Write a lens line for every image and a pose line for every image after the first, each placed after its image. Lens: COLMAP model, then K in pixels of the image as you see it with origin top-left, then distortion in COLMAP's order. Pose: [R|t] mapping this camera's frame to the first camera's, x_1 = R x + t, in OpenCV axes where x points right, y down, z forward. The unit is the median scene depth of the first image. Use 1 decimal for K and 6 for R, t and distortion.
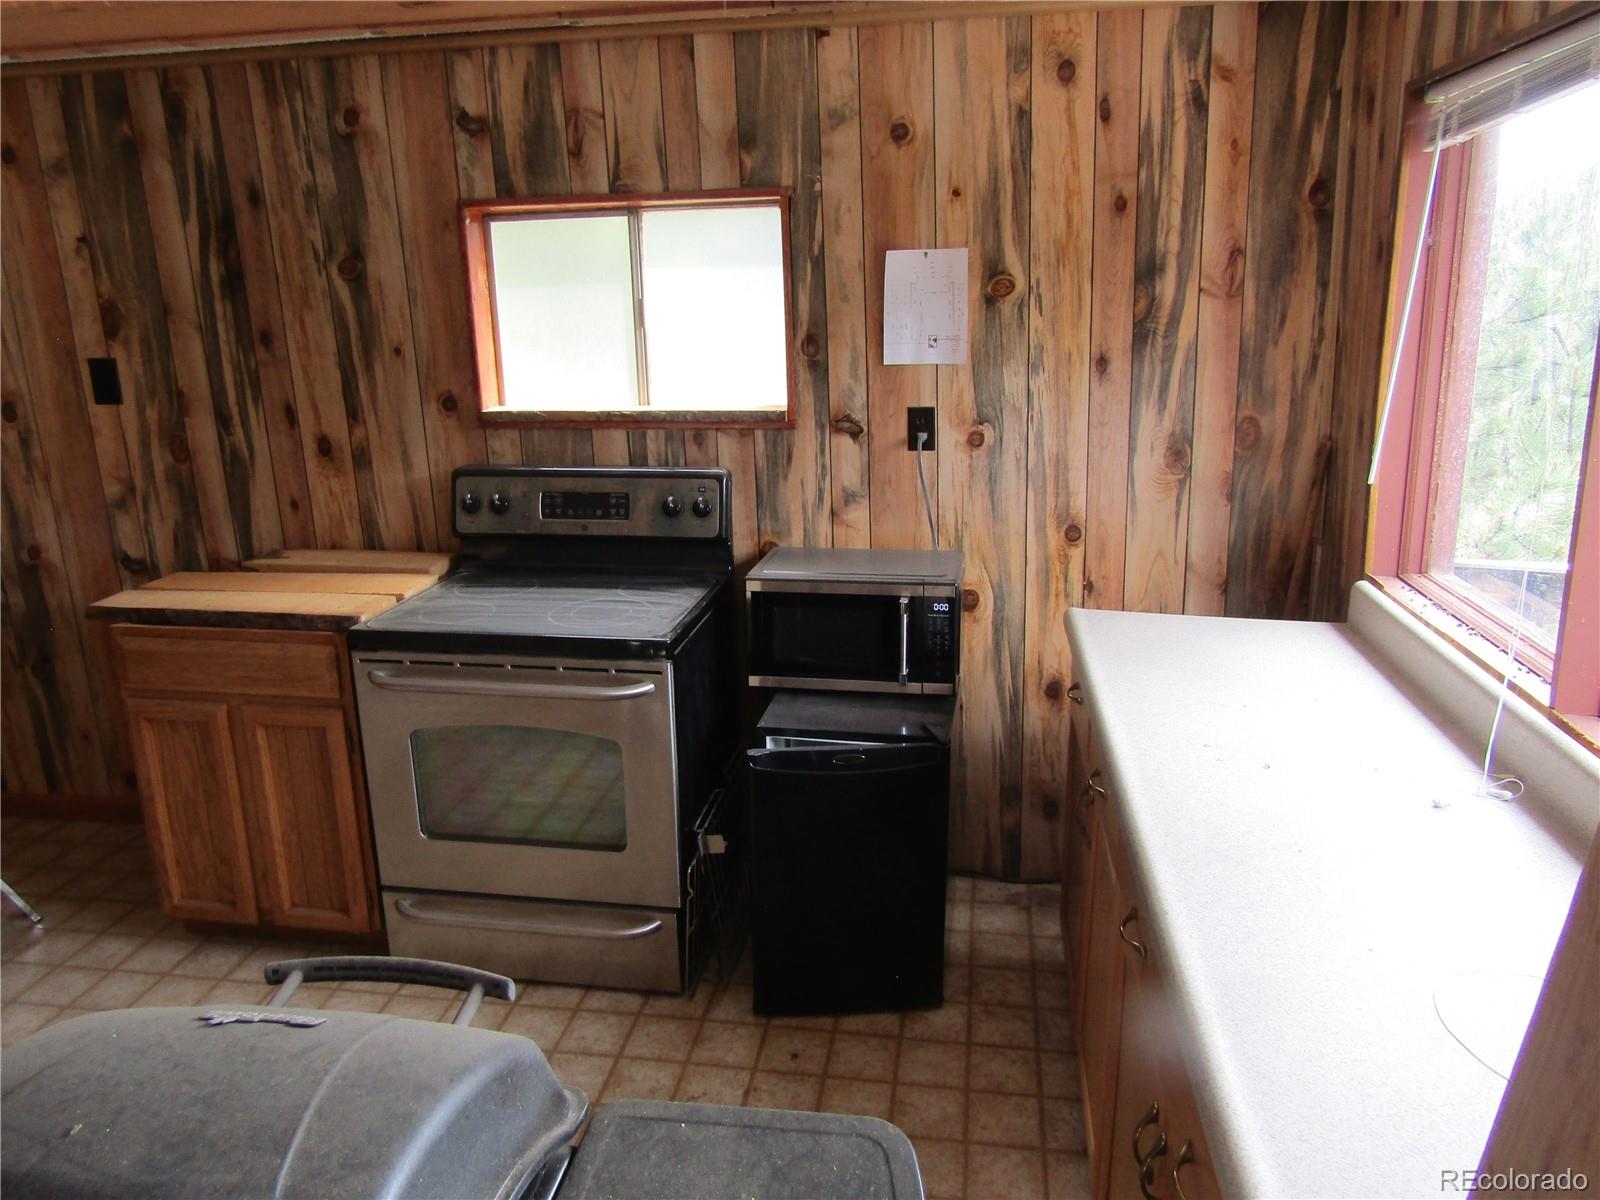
lens RADIAL K [[1141.3, 0, 799.4], [0, 1141.3, 596.0], [0, 0, 1]] dist [-0.007856, -0.000232]
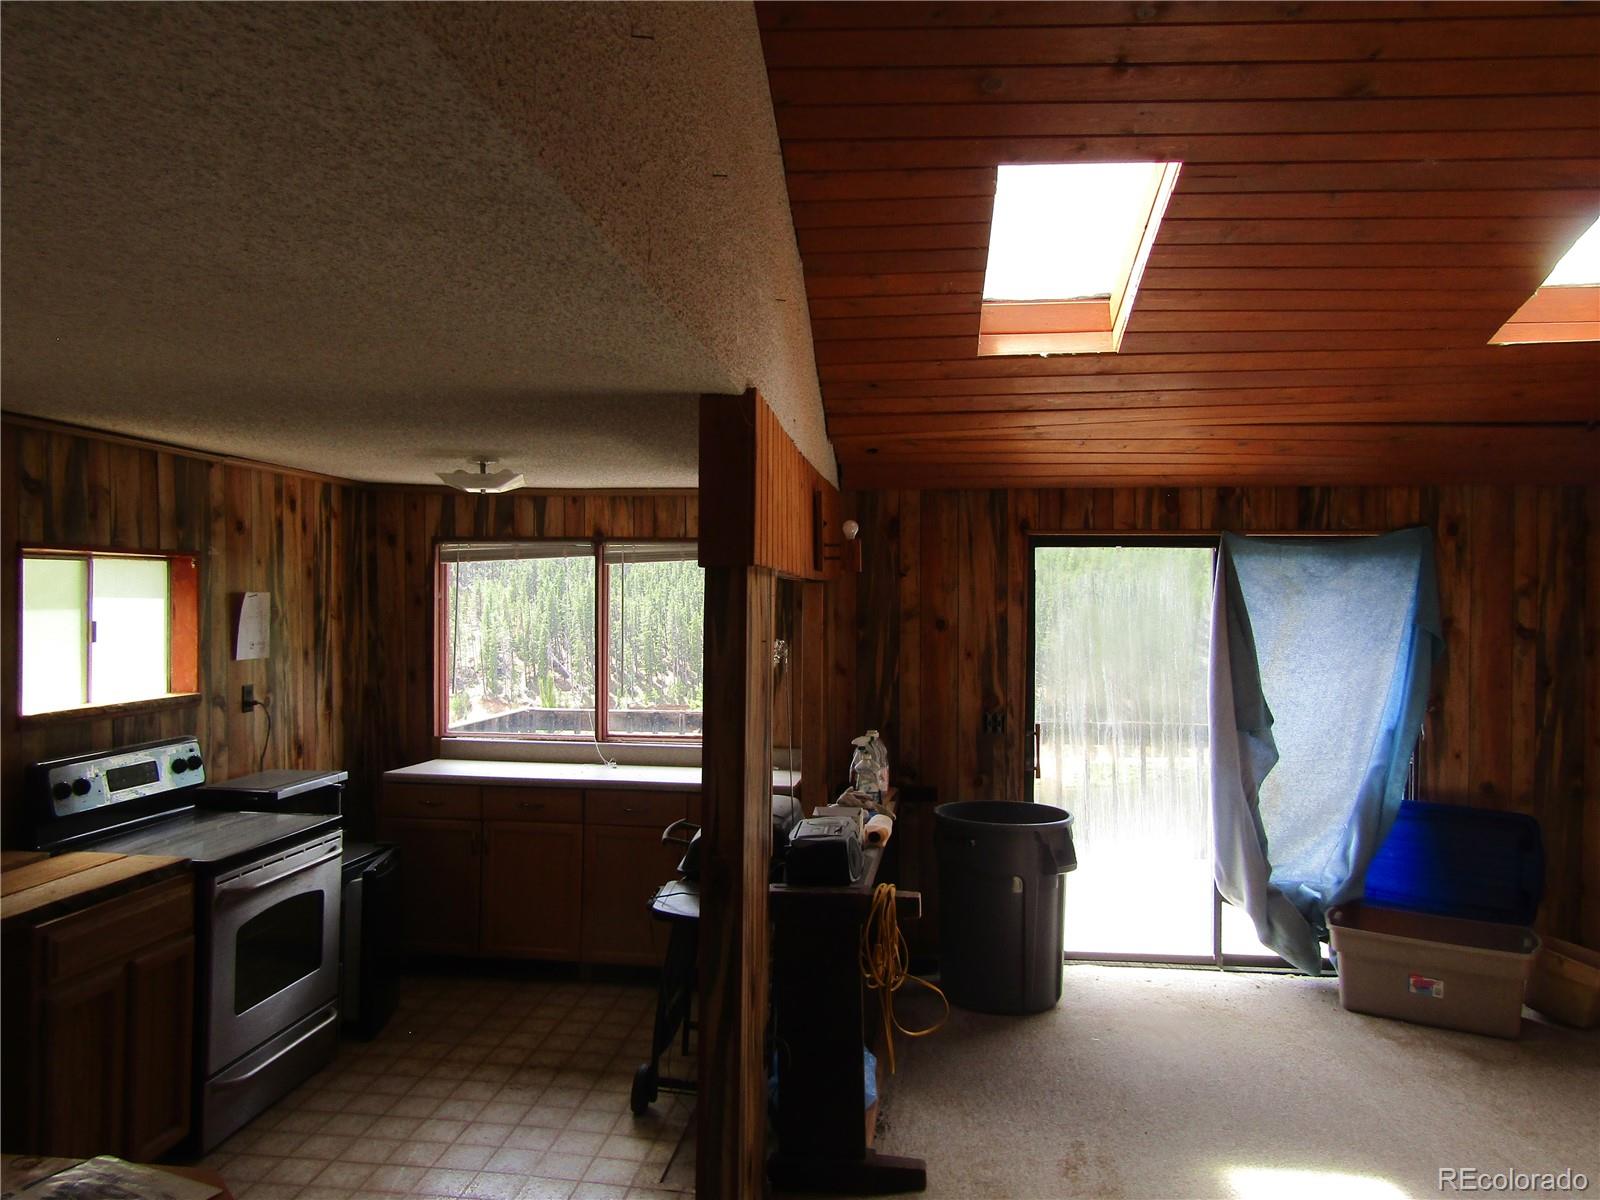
lens RADIAL K [[1141.3, 0, 803.3], [0, 1141.3, 599.8], [0, 0, 1]] dist [-0.007856, -0.000232]
pose [[-0.048871, 0.016097, 0.998675, -1.575250], [0.254096, 0.967174, -0.003155, -0.077895], [-0.965943, 0.253606, -0.051357, 0.289771]]
